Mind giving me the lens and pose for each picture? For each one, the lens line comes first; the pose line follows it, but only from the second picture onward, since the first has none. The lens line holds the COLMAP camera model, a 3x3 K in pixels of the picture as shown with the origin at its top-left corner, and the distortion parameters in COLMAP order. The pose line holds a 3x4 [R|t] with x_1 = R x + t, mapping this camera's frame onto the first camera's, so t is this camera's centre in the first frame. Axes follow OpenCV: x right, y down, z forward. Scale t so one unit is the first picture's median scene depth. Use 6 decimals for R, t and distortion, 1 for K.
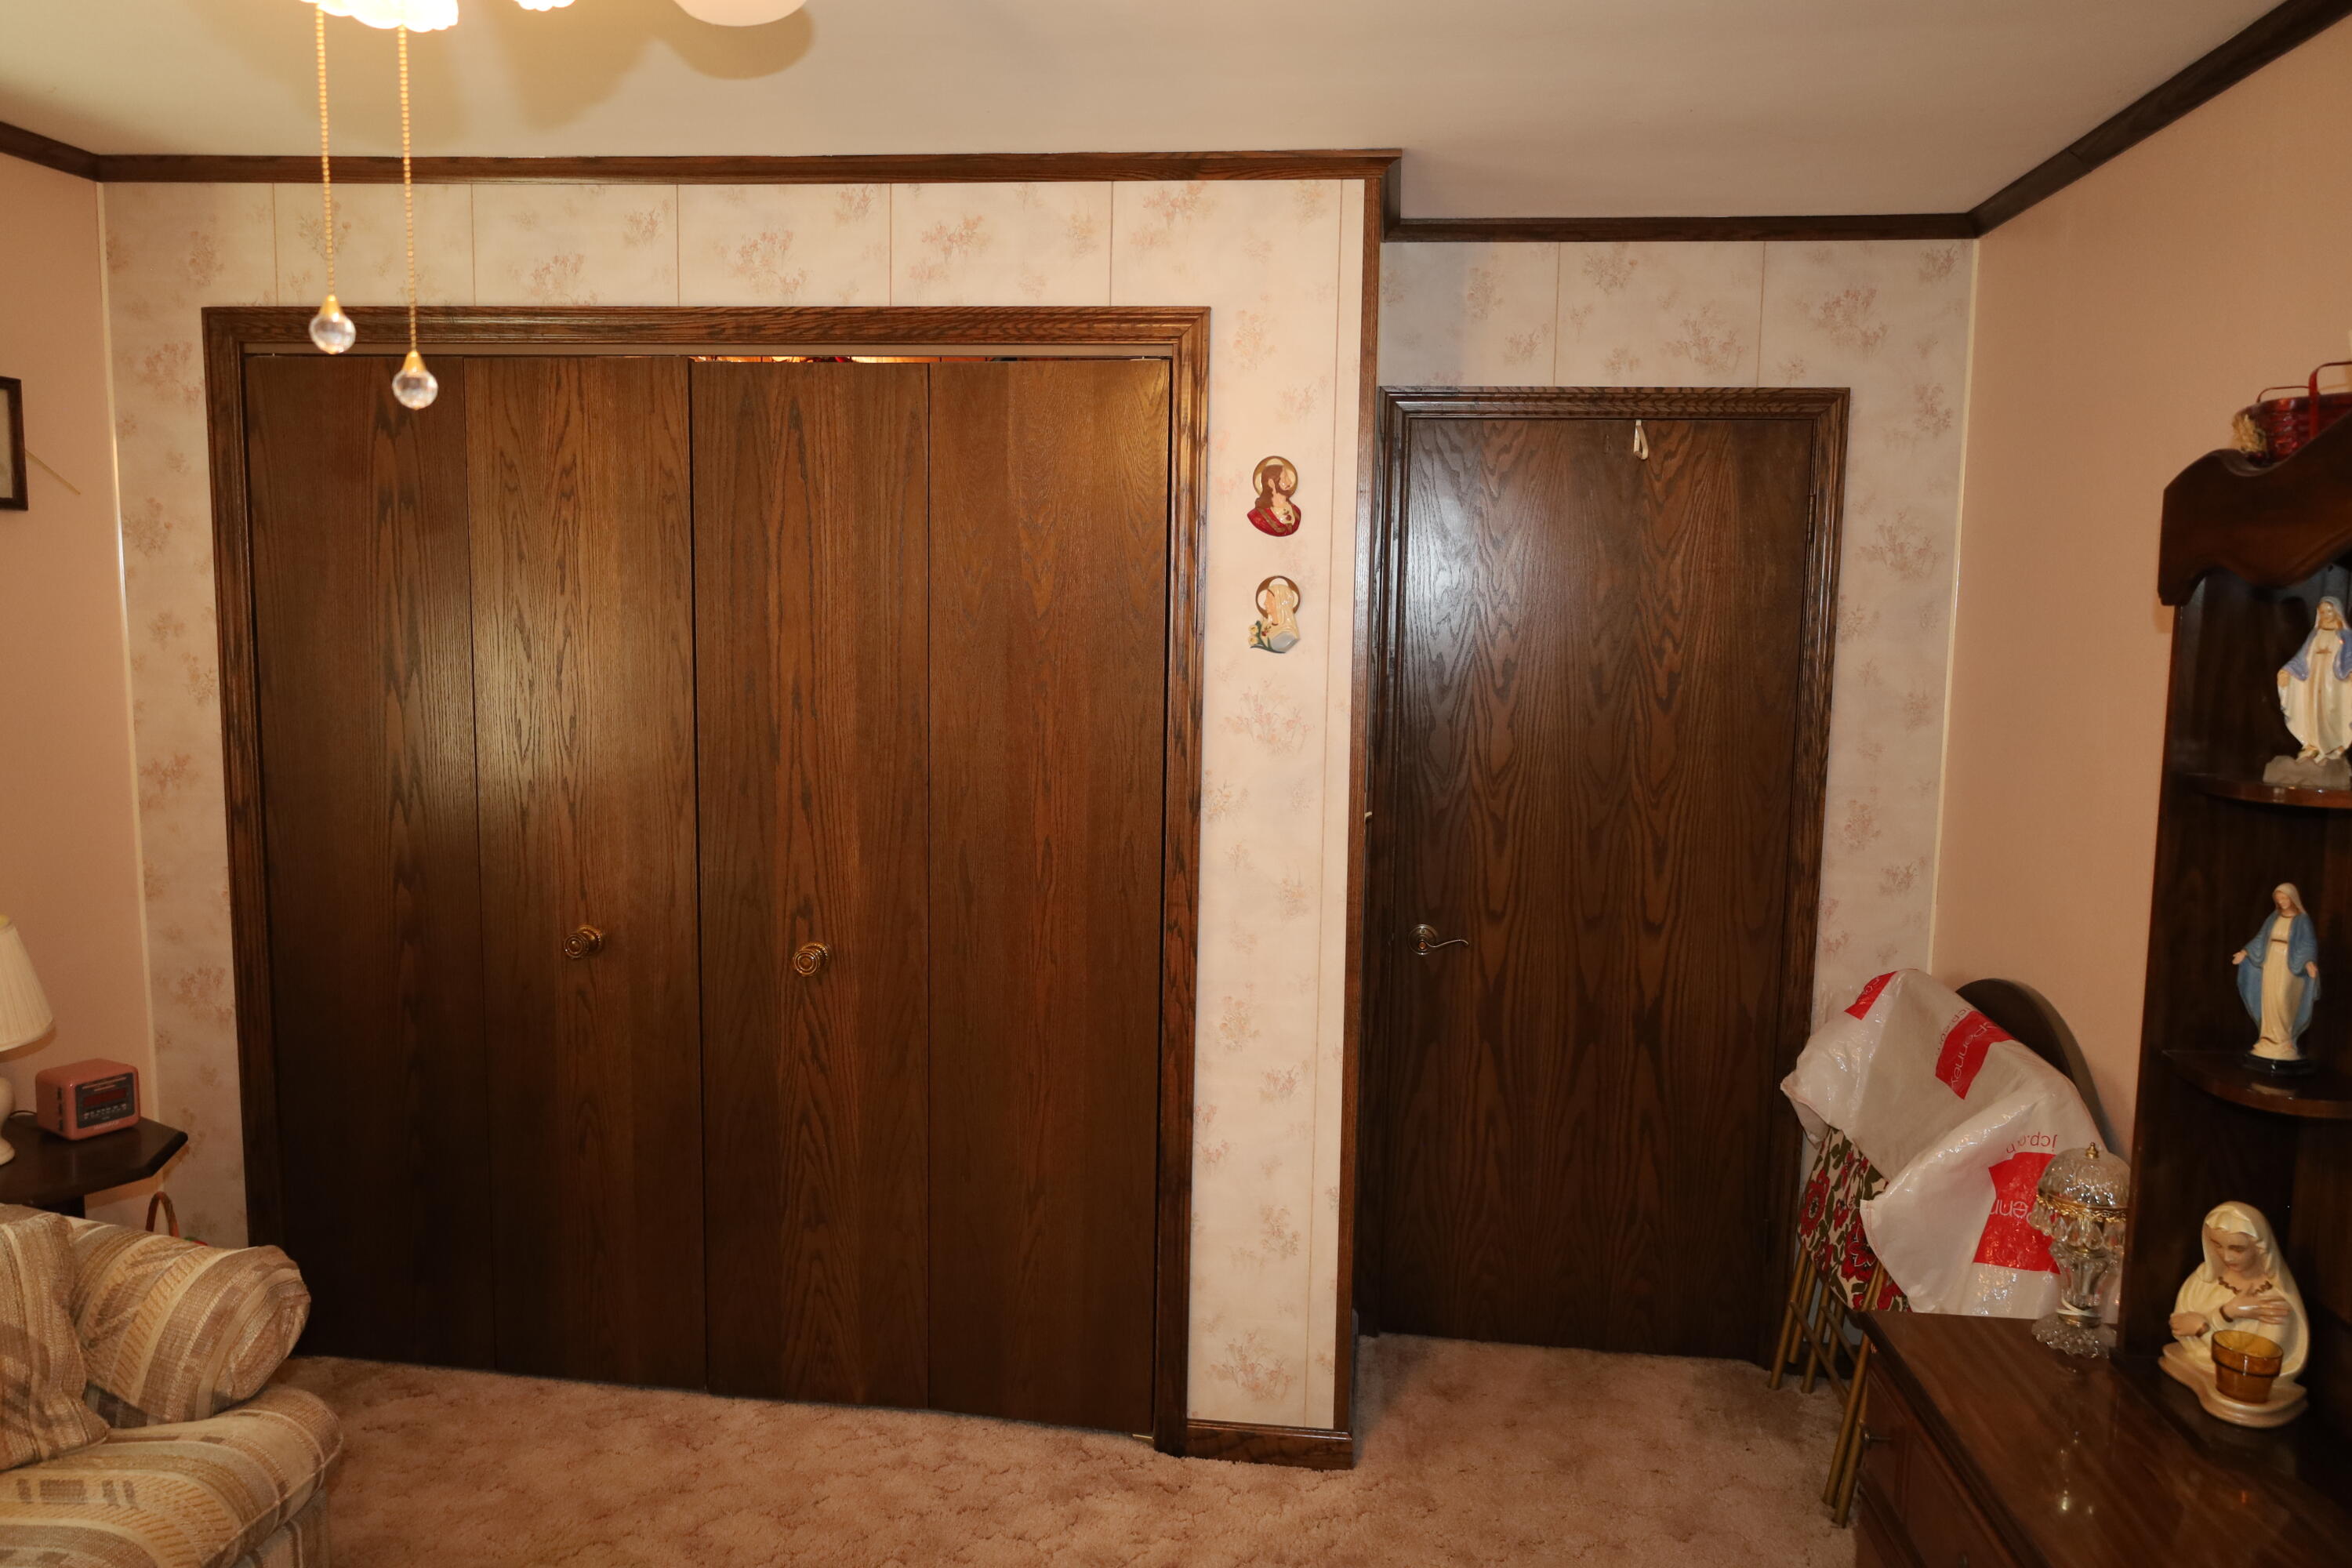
lens RADIAL K [[1594.6, 0, 1173.2], [0, 1594.6, 782.1], [0, 0, 1]] dist [-0.019554, 0.005963]
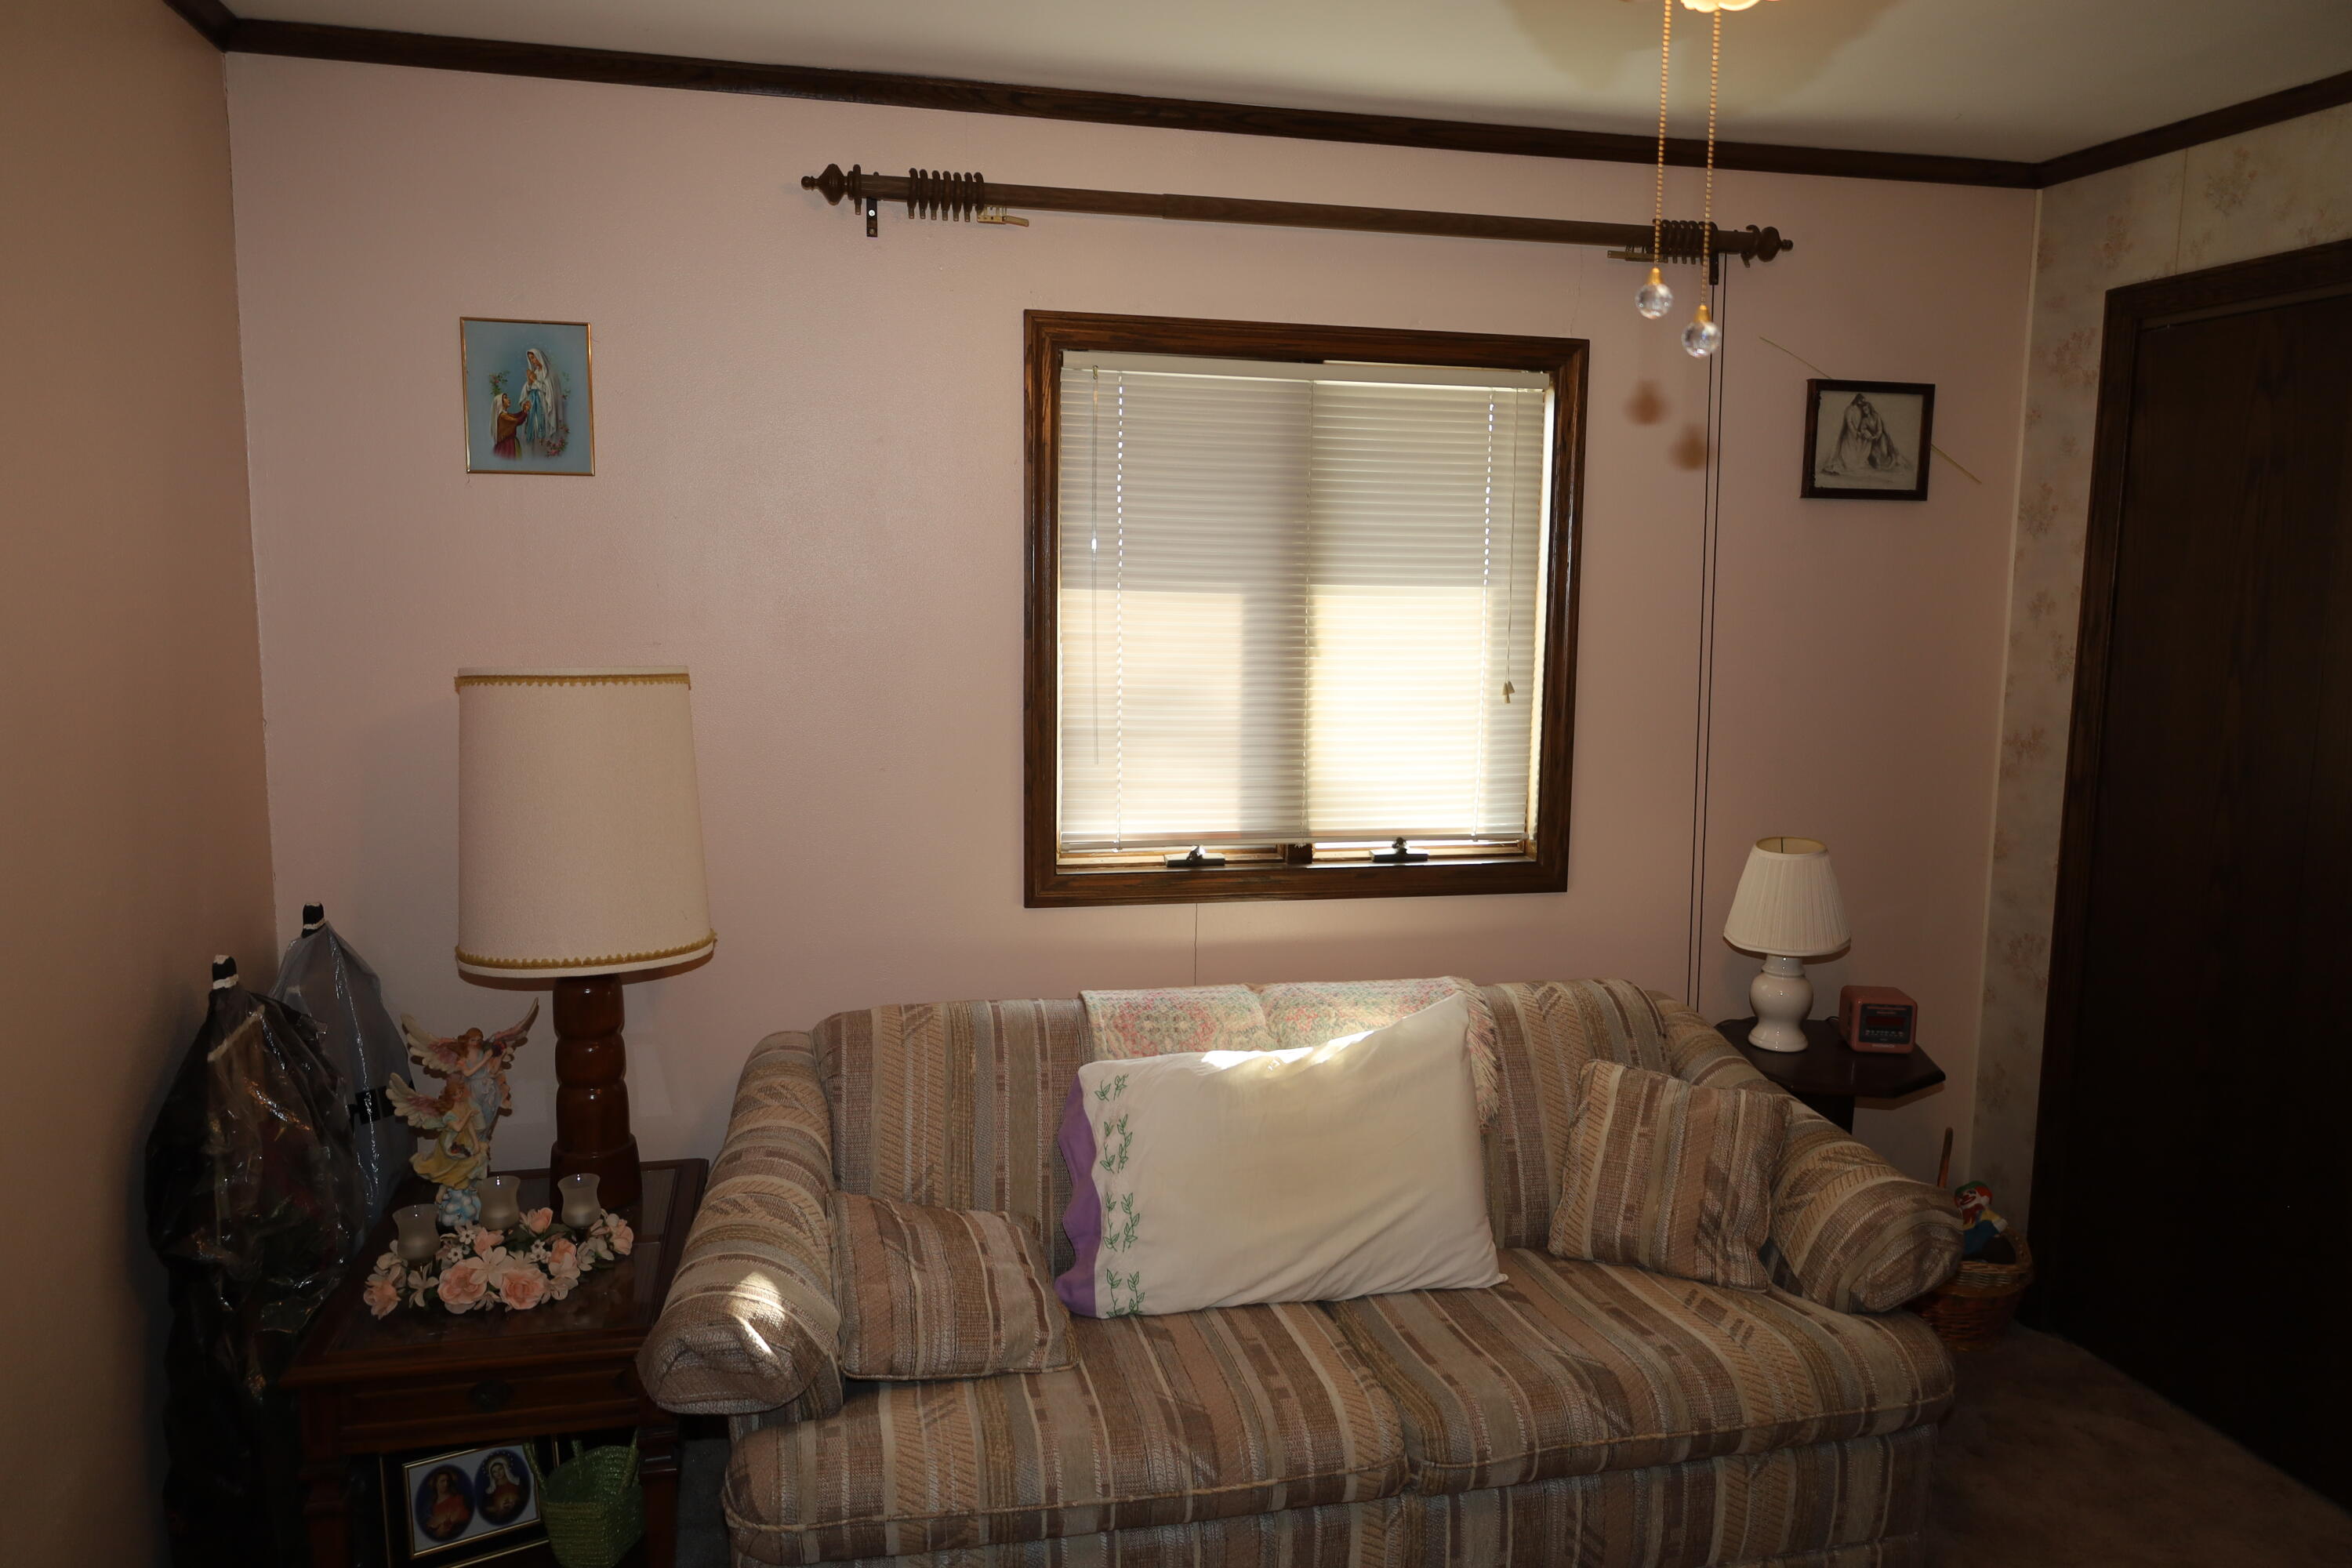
lens RADIAL K [[1594.6, 0, 1176.9], [0, 1594.6, 781.3], [0, 0, 1]] dist [-0.019554, 0.005963]
pose [[0.348399, 0.100702, -0.931921, 0.217150], [-0.105252, 0.992128, 0.067860, 0.009093], [0.931418, 0.074444, 0.356256, 0.145441]]
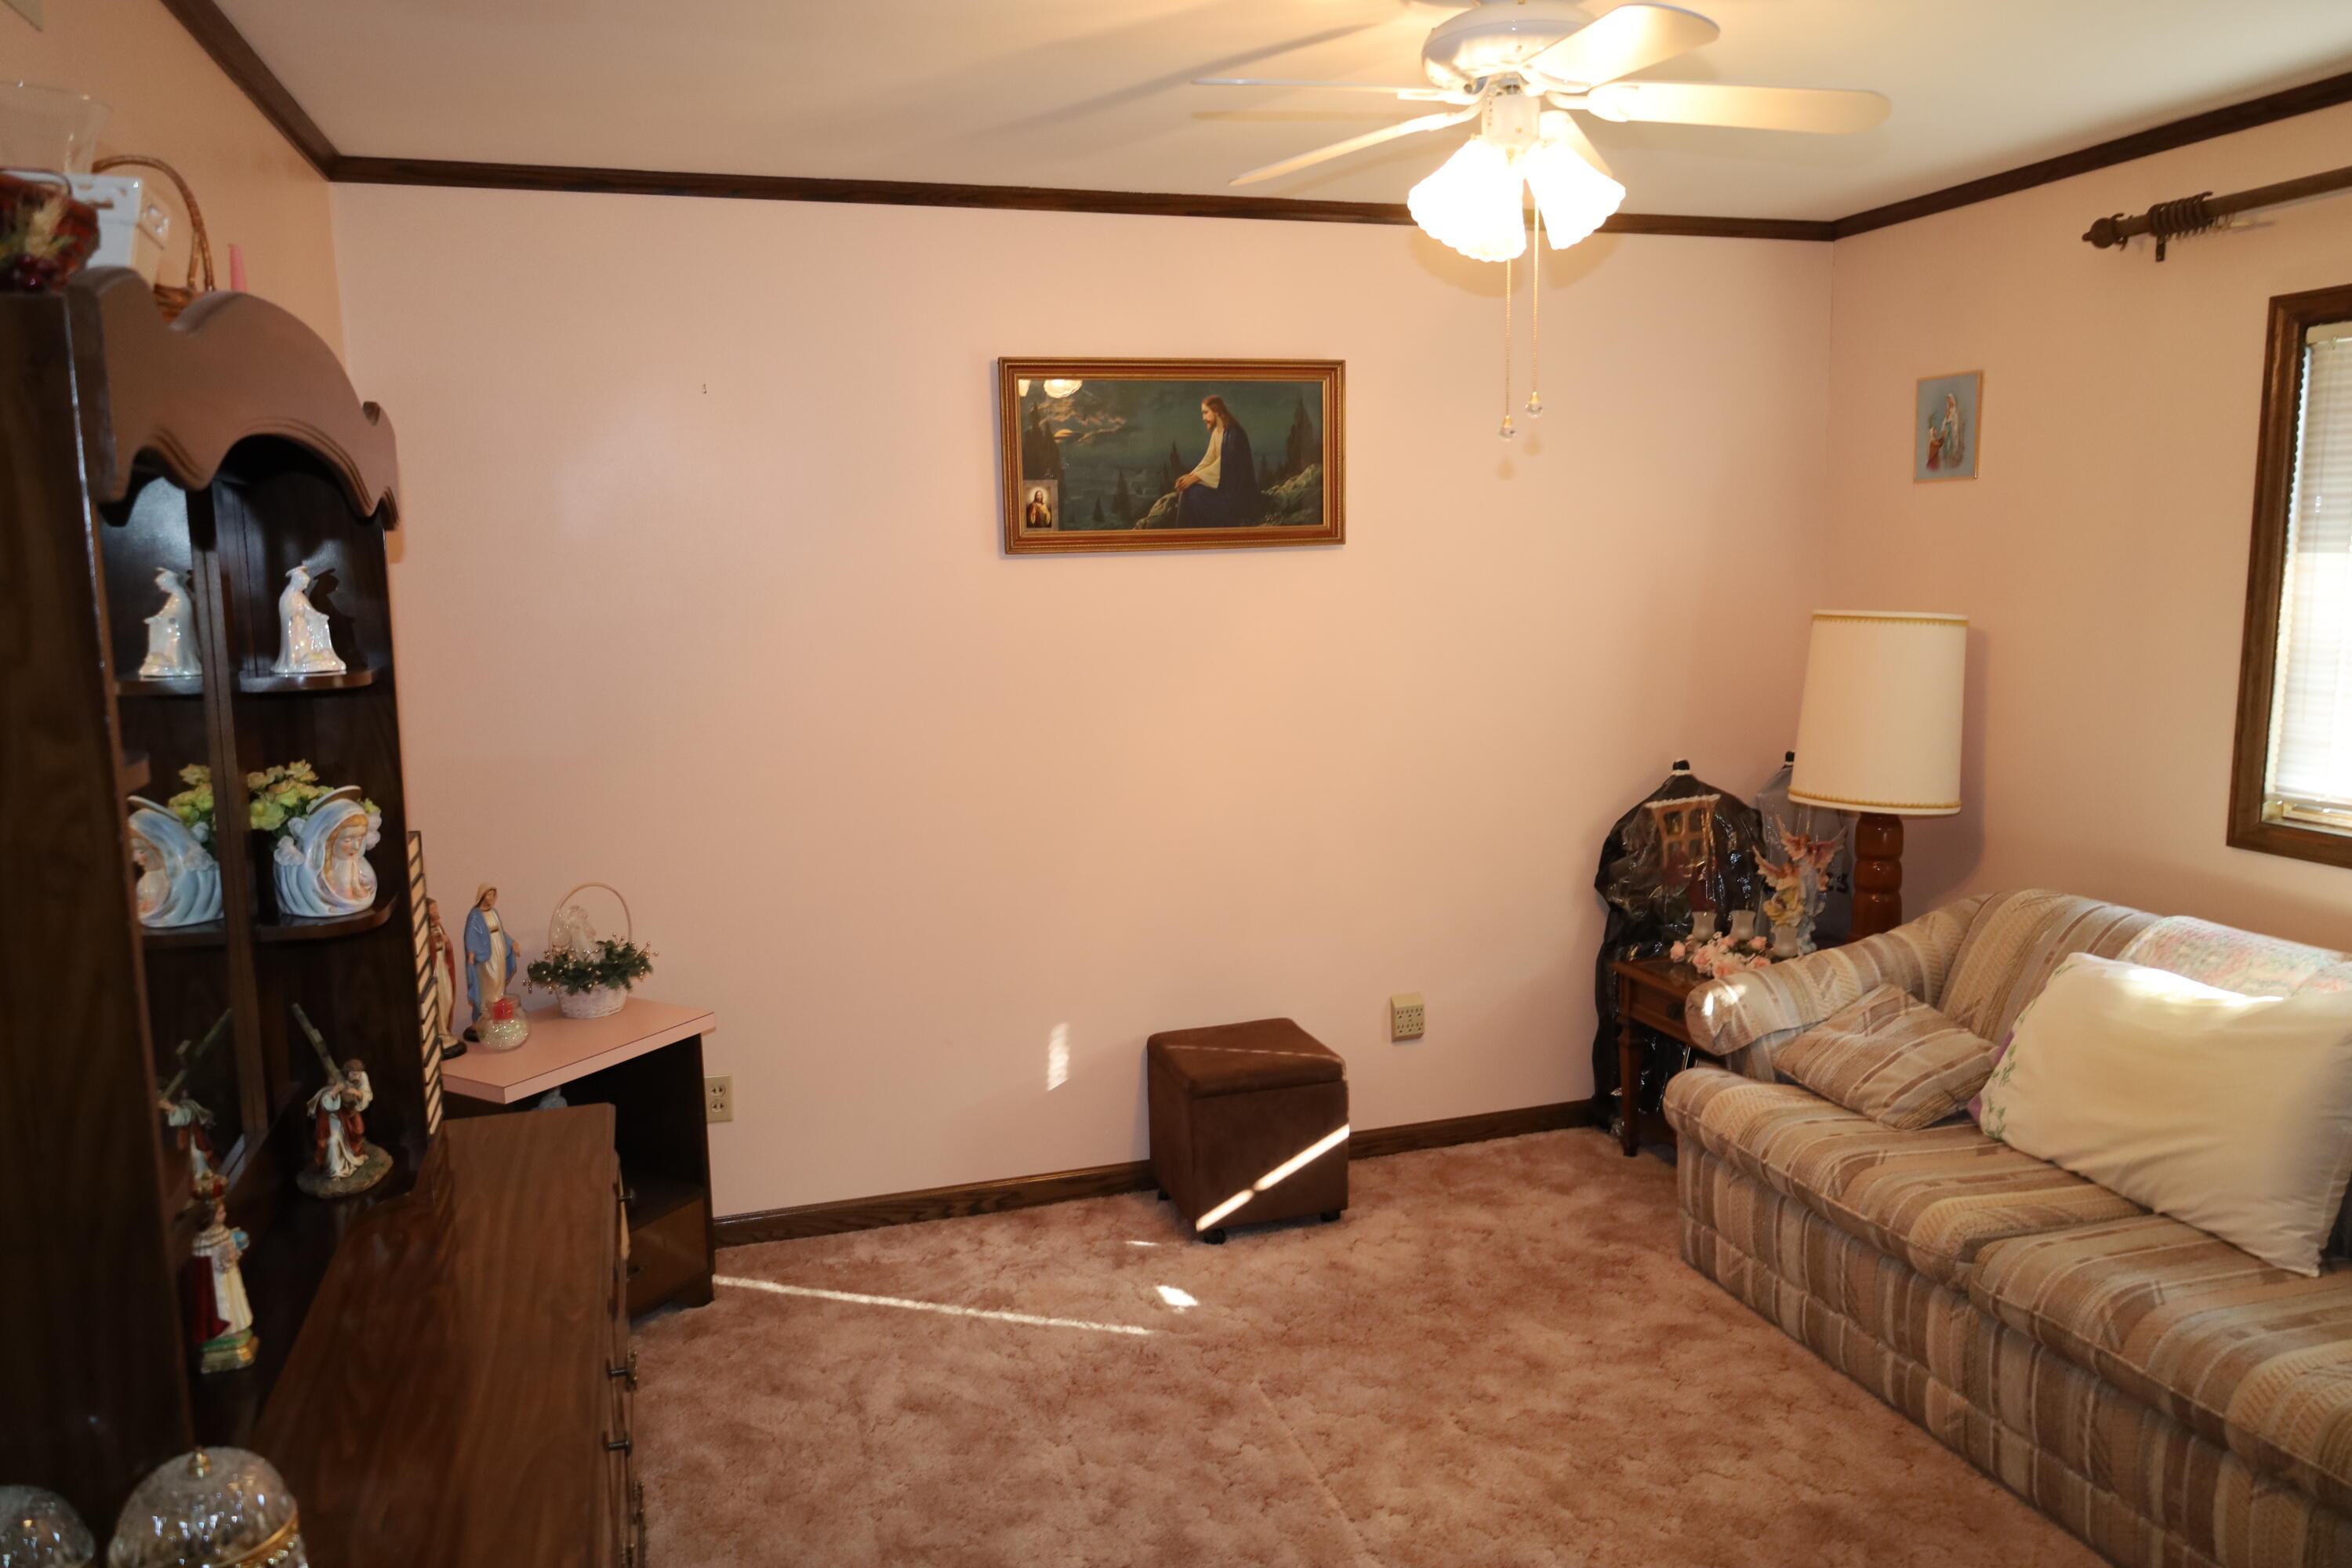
lens RADIAL K [[1594.6, 0, 1180.2], [0, 1594.6, 781.4], [0, 0, 1]] dist [-0.019554, 0.005963]
pose [[-0.909039, 0.055862, -0.412950, 0.413003], [-0.043049, 0.973083, 0.226399, -0.130797], [0.414482, 0.223583, -0.882165, 1.416032]]
